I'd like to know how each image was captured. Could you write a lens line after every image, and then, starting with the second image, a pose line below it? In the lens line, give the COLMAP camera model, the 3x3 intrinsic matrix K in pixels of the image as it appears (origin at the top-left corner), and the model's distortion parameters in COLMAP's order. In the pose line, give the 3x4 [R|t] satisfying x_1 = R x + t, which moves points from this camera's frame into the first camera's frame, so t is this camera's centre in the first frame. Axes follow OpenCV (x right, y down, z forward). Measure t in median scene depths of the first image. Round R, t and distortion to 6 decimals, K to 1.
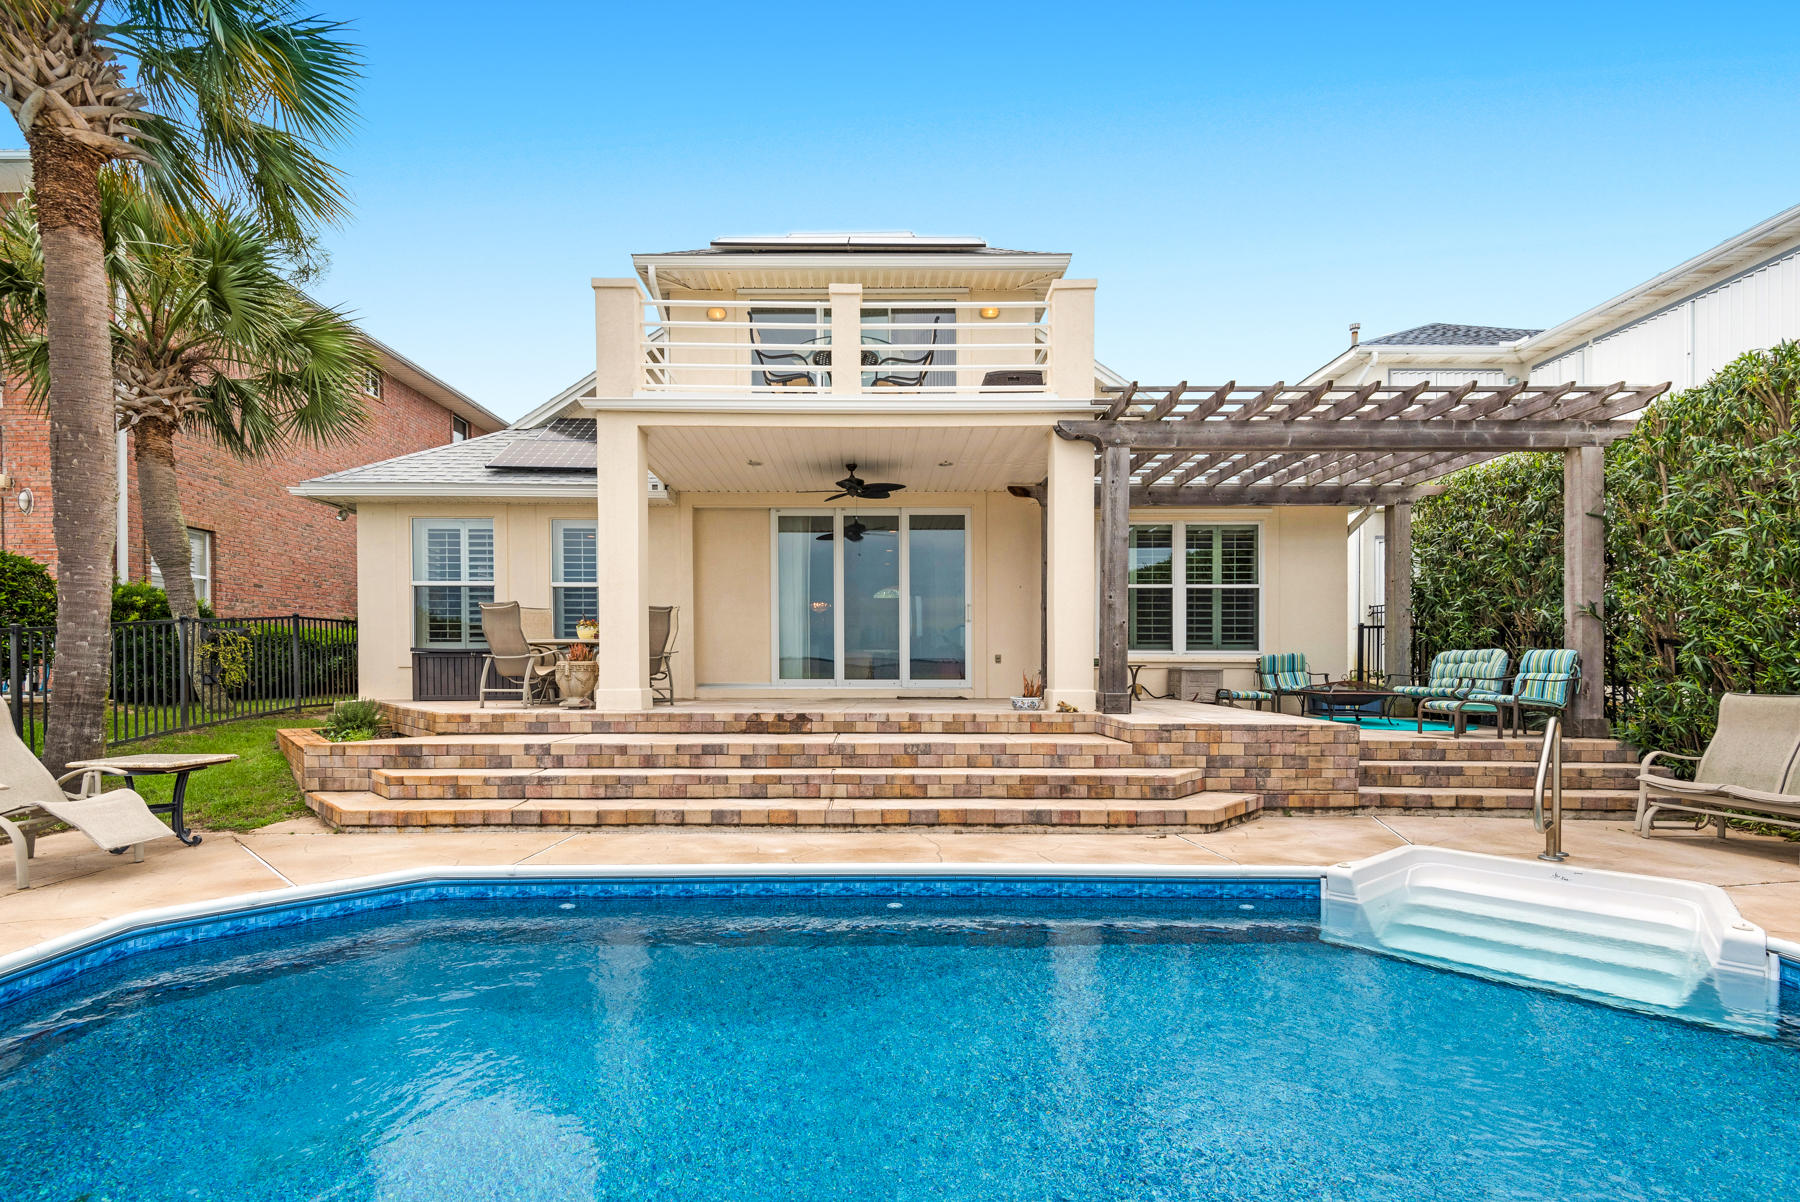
lens RADIAL K [[864.9, 0, 854.3], [0, 864.9, 677.0], [0, 0, 1]] dist [0.002574, 0.000336]
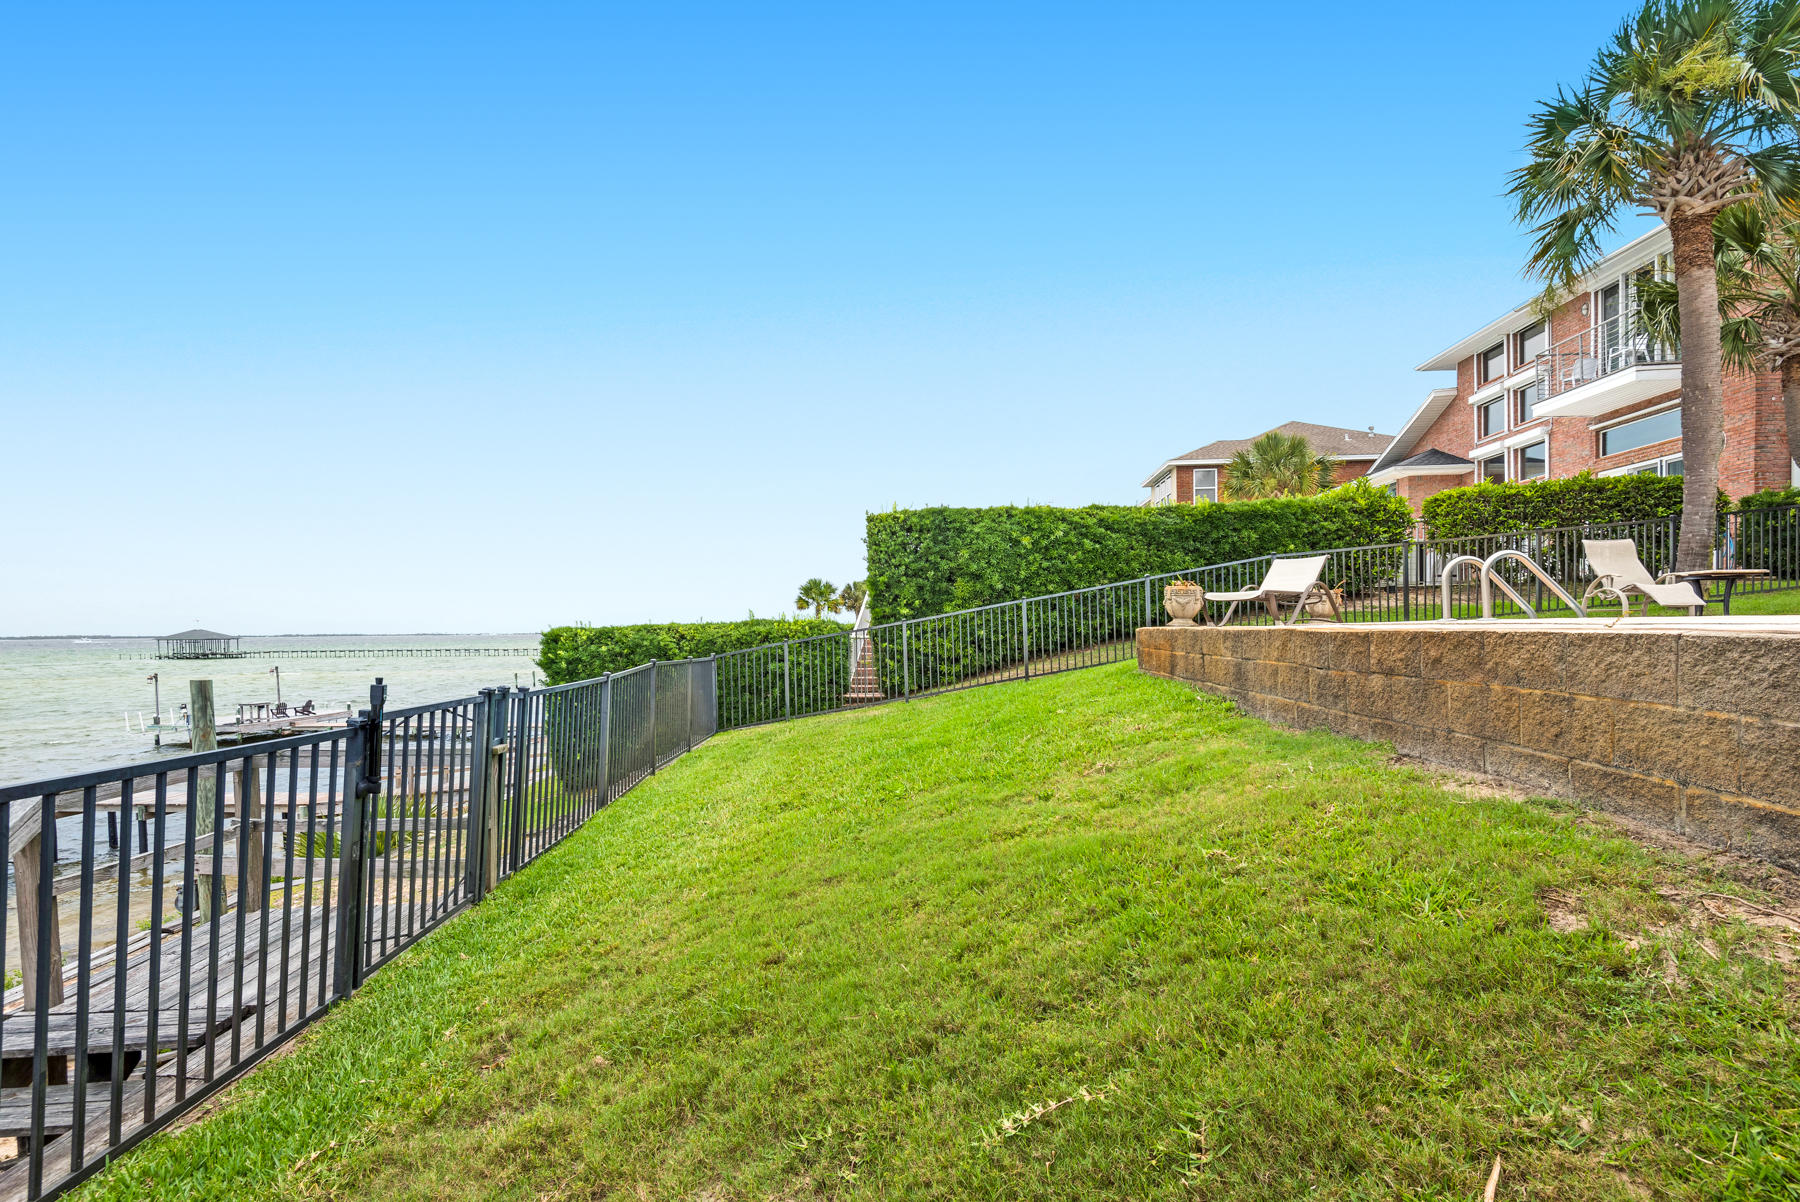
lens RADIAL K [[835.7, 0, 888.3], [0, 835.7, 626.6], [0, 0, 1]] dist [0.002228, -0.000039]
pose [[-0.046109, -0.002583, -0.998933, 0.856004], [-0.005116, 0.999984, -0.002349, 0.199500], [0.998923, 0.005002, -0.046121, -0.514067]]
